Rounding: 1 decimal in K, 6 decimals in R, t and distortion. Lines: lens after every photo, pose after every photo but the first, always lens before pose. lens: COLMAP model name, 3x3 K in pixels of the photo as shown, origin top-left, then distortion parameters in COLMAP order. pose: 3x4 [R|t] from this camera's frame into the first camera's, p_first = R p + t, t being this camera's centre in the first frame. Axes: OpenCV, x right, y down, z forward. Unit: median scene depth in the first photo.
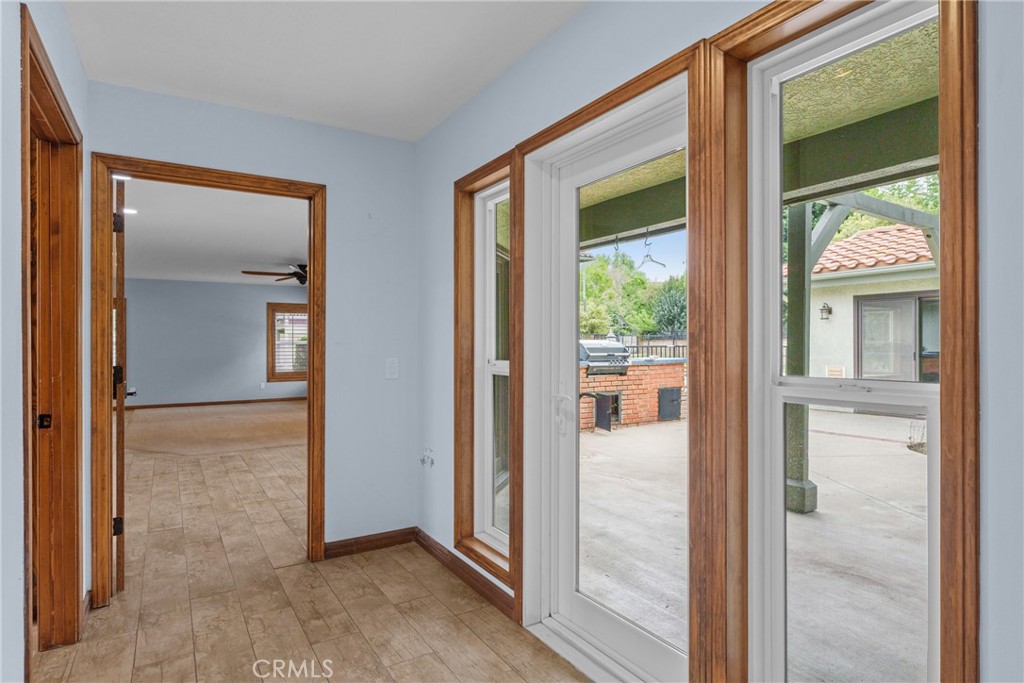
lens RADIAL K [[548.5, 0, 514.0], [0, 548.5, 342.6], [0, 0, 1]] dist [-0.000191, -0.000002]
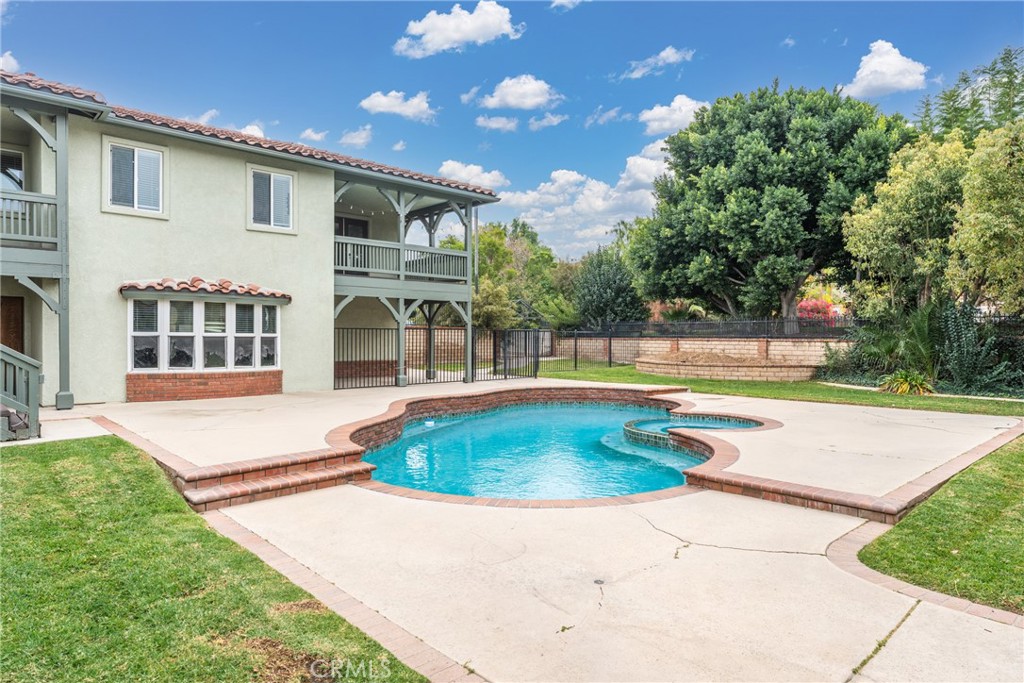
lens RADIAL K [[615.3, 0, 510.6], [0, 615.3, 339.4], [0, 0, 1]] dist [-0.000209, -0.000002]
pose [[0.981171, 0.005353, 0.193067, 0.024117], [-0.006850, 0.999951, 0.007086, -0.006698], [-0.193019, -0.008275, 0.981160, 0.247211]]
